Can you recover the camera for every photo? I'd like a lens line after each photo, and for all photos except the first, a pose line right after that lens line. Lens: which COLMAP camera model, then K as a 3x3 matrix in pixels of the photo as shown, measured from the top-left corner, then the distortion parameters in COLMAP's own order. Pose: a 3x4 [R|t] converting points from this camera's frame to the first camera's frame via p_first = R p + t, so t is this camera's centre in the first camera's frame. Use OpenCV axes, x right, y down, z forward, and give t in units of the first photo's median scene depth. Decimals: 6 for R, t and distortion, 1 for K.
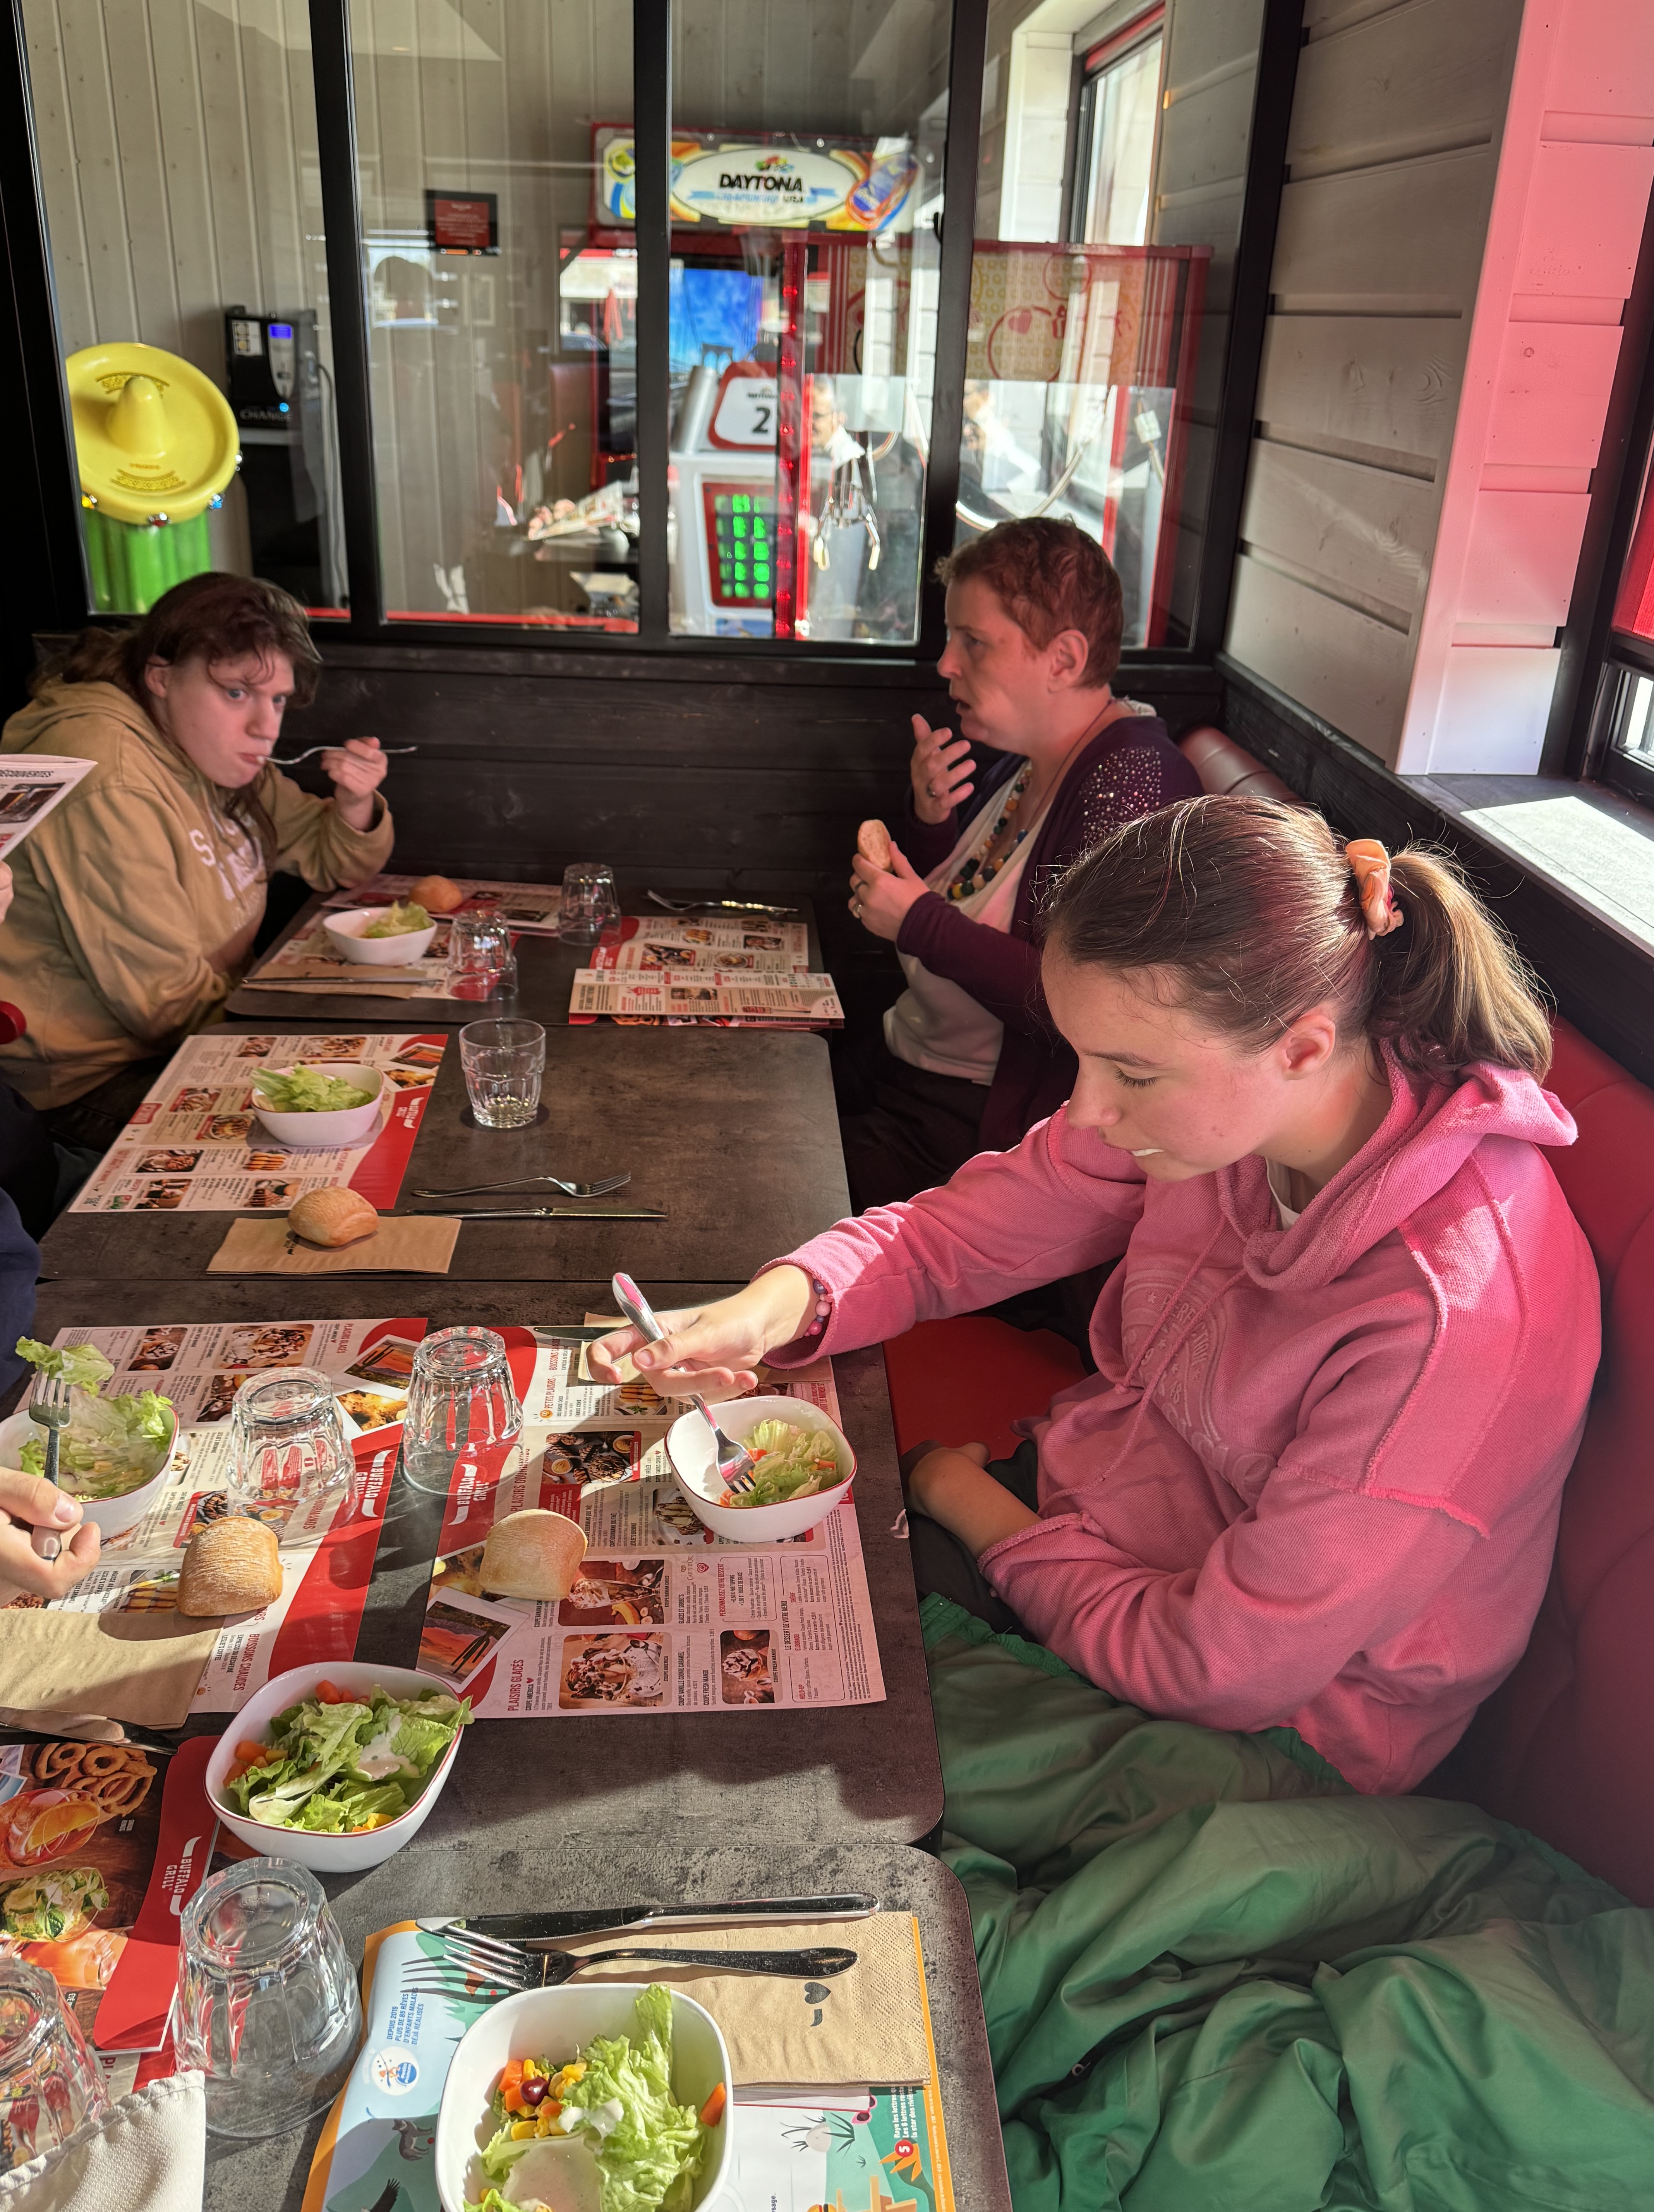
lens RADIAL K [[1793.5, 0, 827.0], [0, 1793.5, 1106.0], [0, 0, 1]] dist [0.192041, -0.418343]
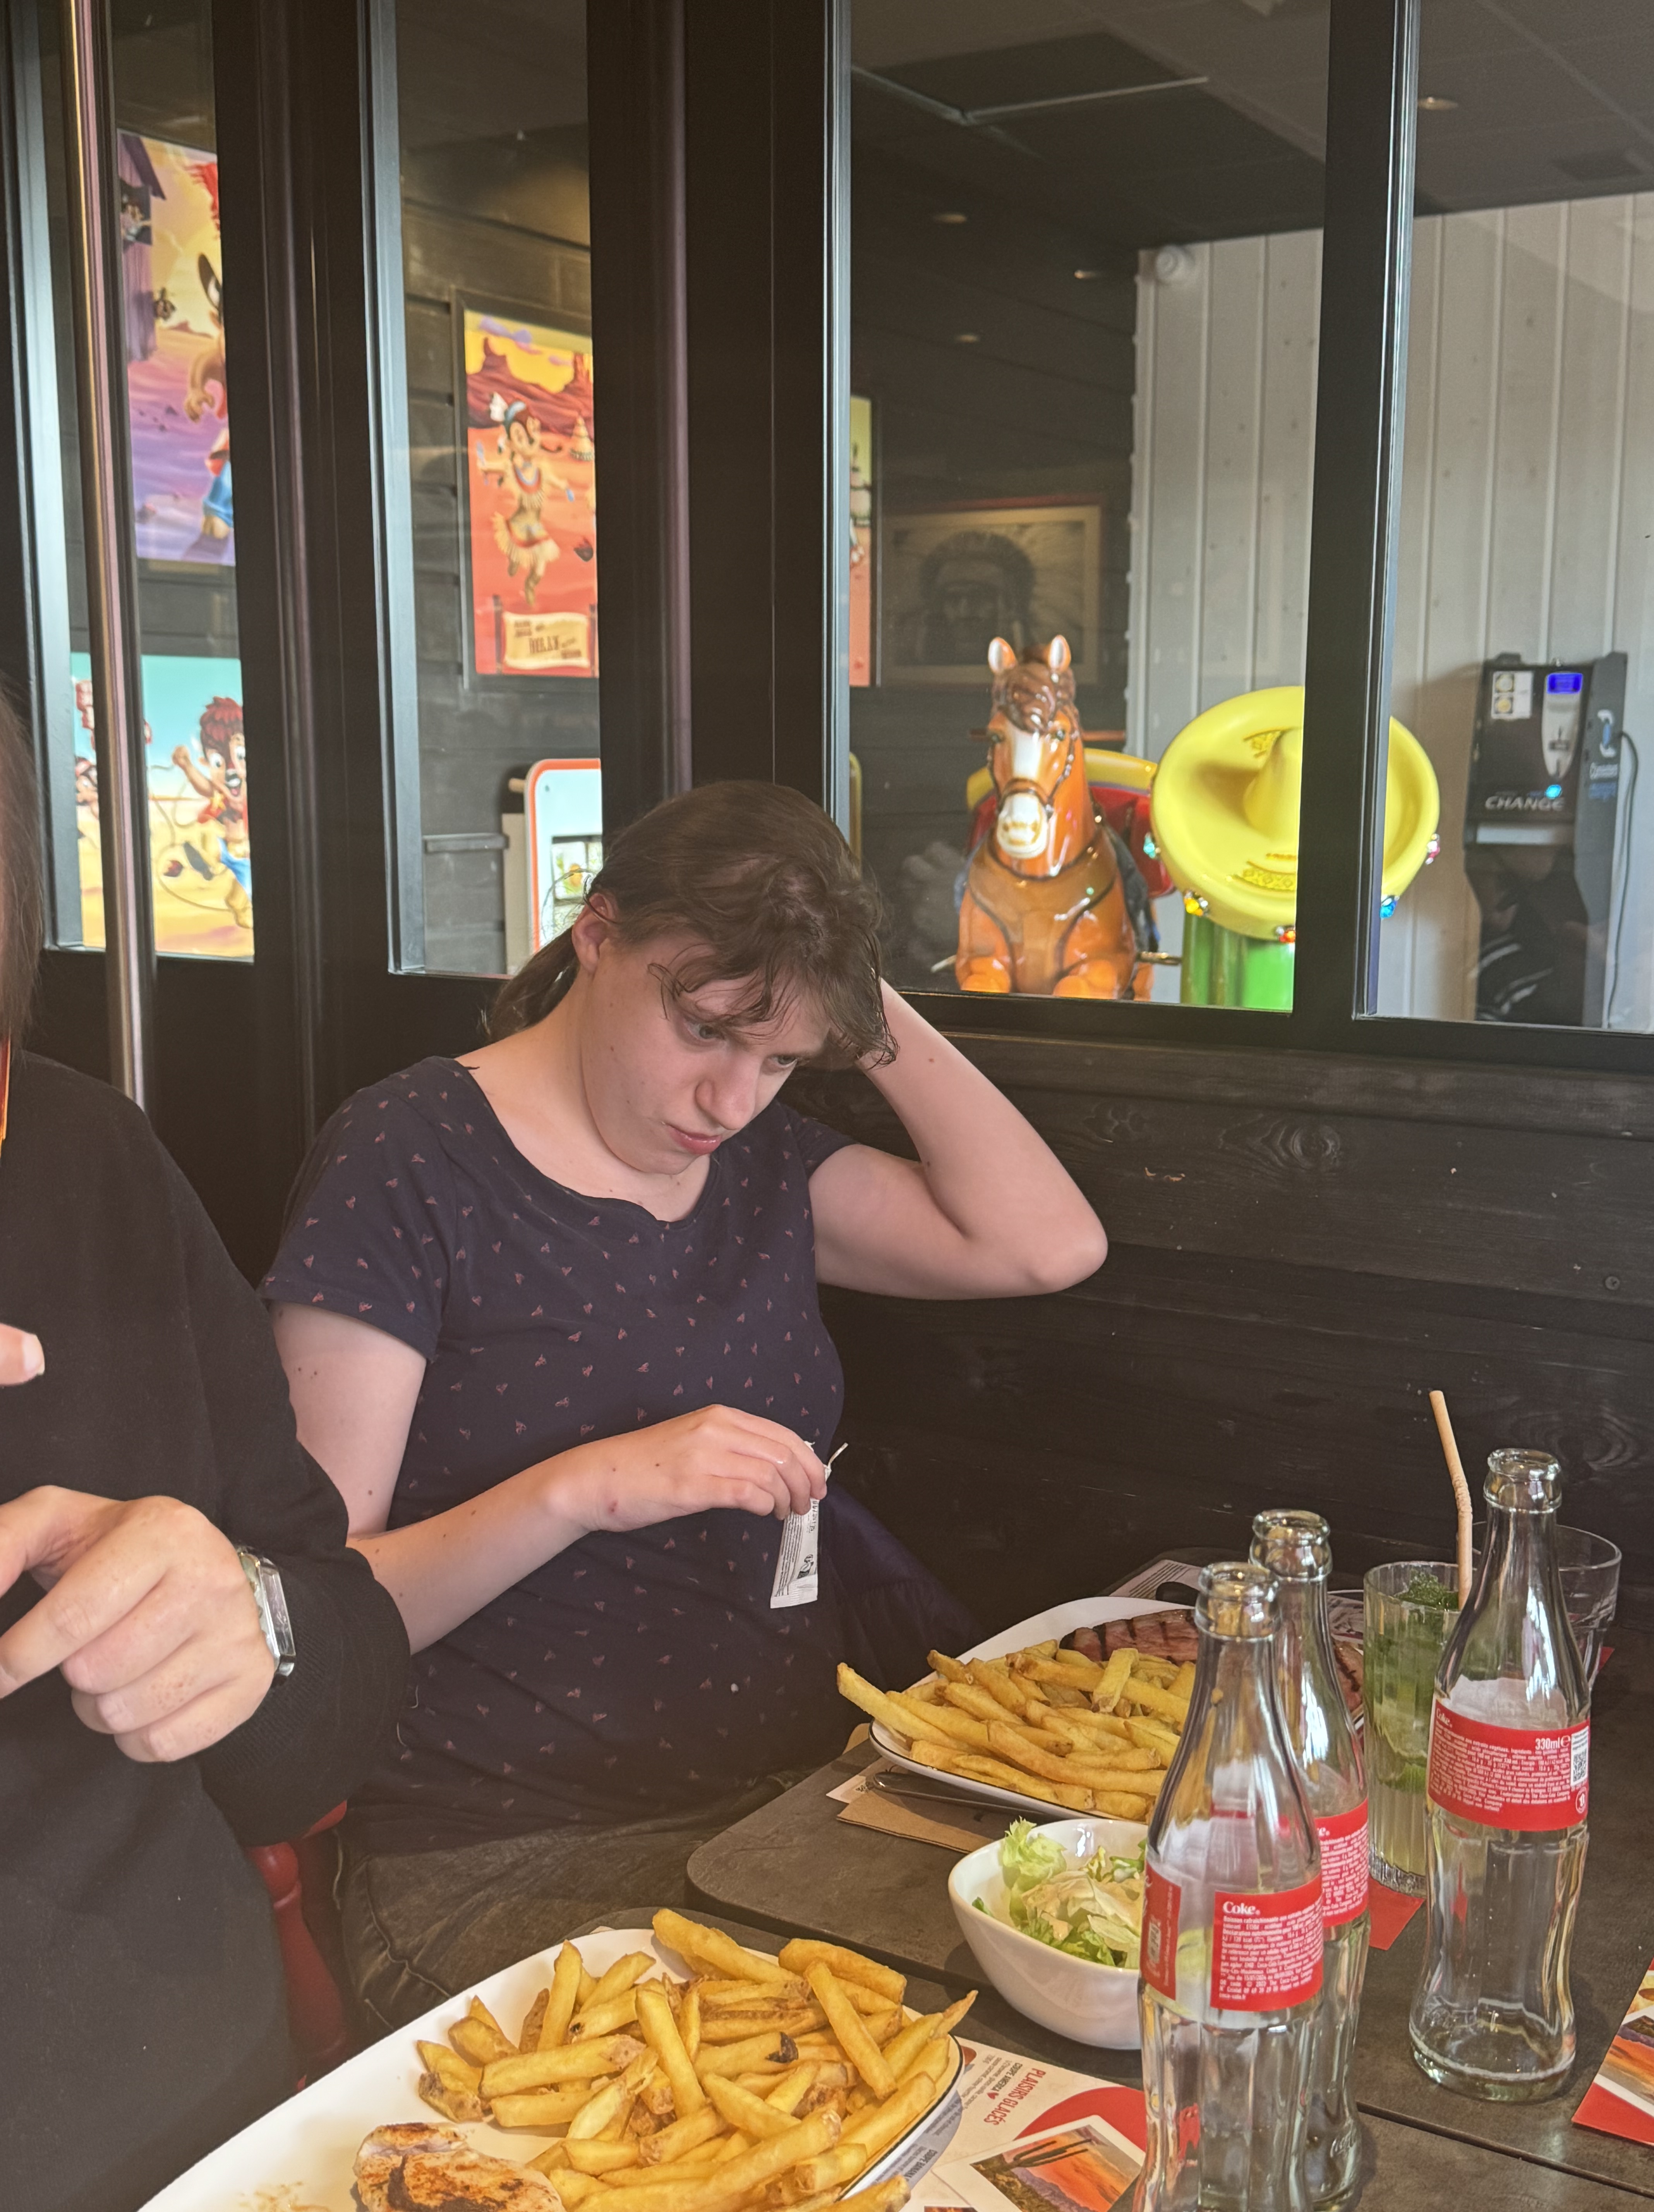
lens RADIAL K [[2422.3, 0, 775.4], [0, 2422.3, 1138.7], [0, 0, 1]] dist [0.173973, -0.397855]
pose [[0.812146, 0.056603, -0.580702, -0.009491], [-0.203595, 0.960215, -0.191144, -0.117395], [0.546780, 0.273465, 0.791359, 0.591466]]
